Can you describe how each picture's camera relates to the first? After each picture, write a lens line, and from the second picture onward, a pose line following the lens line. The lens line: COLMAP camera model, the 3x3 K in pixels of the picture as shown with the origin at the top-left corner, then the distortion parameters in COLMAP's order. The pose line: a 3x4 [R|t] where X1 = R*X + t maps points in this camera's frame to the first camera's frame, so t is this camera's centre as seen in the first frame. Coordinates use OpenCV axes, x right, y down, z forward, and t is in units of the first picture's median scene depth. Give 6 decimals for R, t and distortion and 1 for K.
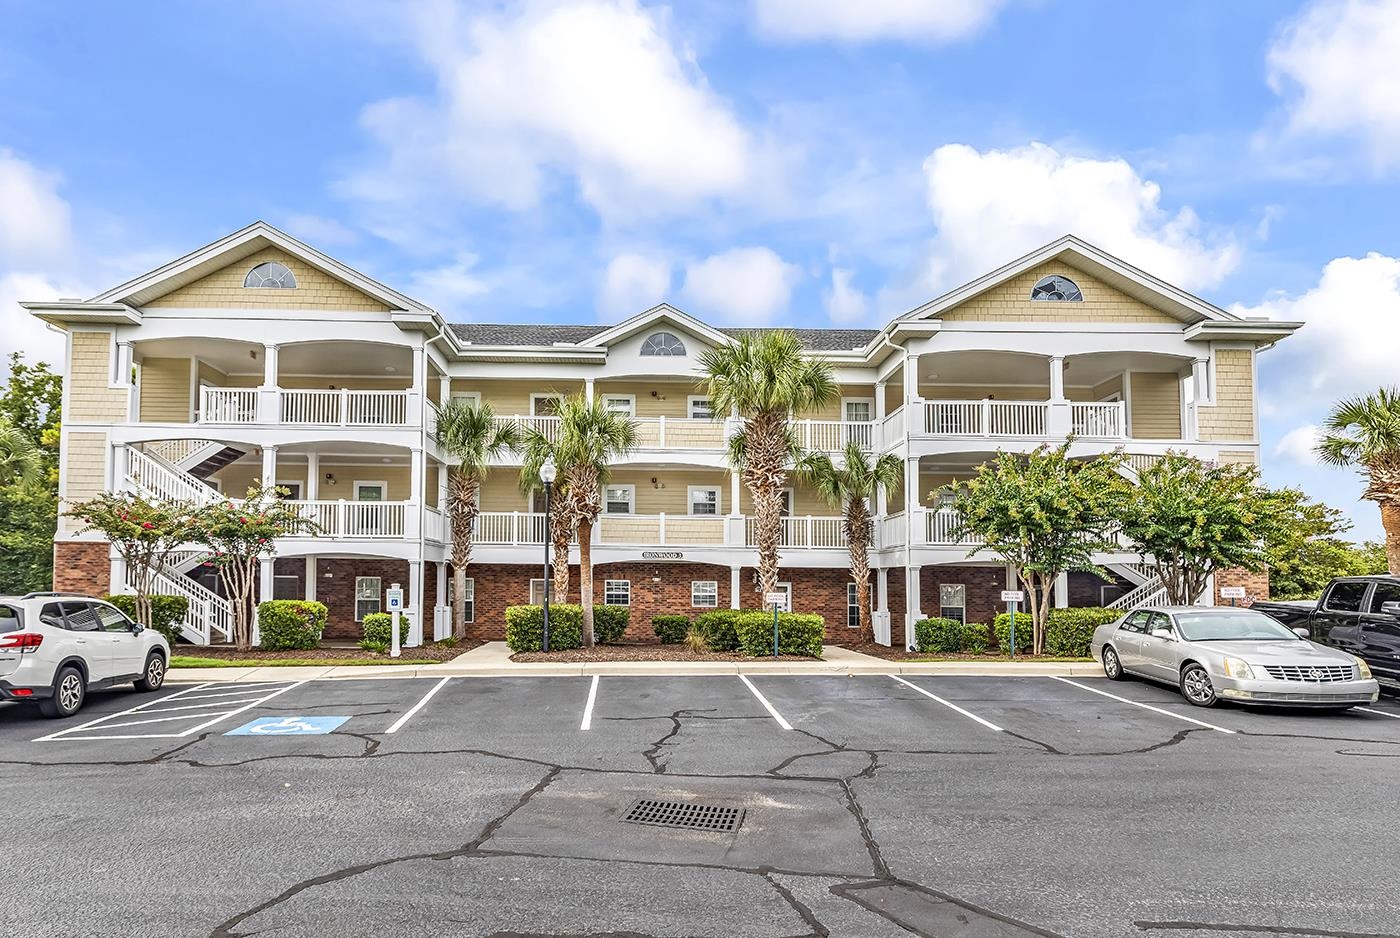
lens RADIAL K [[649.2, 0, 696.7], [0, 649.2, 383.6], [0, 0, 1]] dist [0.001829, -0.000333]
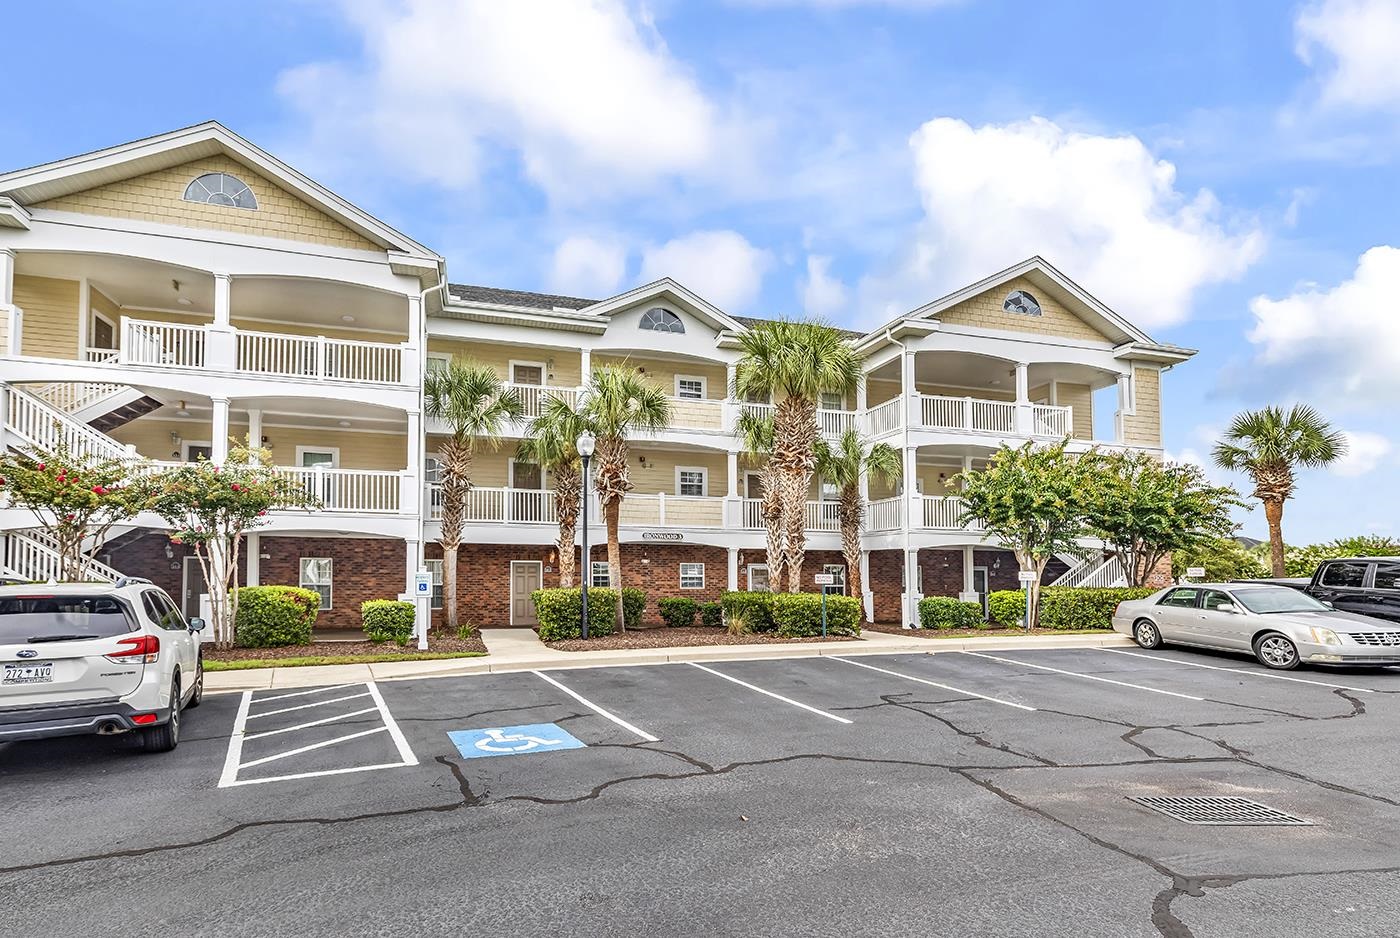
lens RADIAL K [[631.8, 0, 700.1], [0, 631.8, 381.4], [0, 0, 1]] dist [0.002719, -0.000076]
pose [[0.967369, 0.069748, 0.243581, -0.256990], [-0.073243, 0.997300, 0.005311, 0.025644], [-0.242553, -0.022978, 0.969866, 0.080125]]
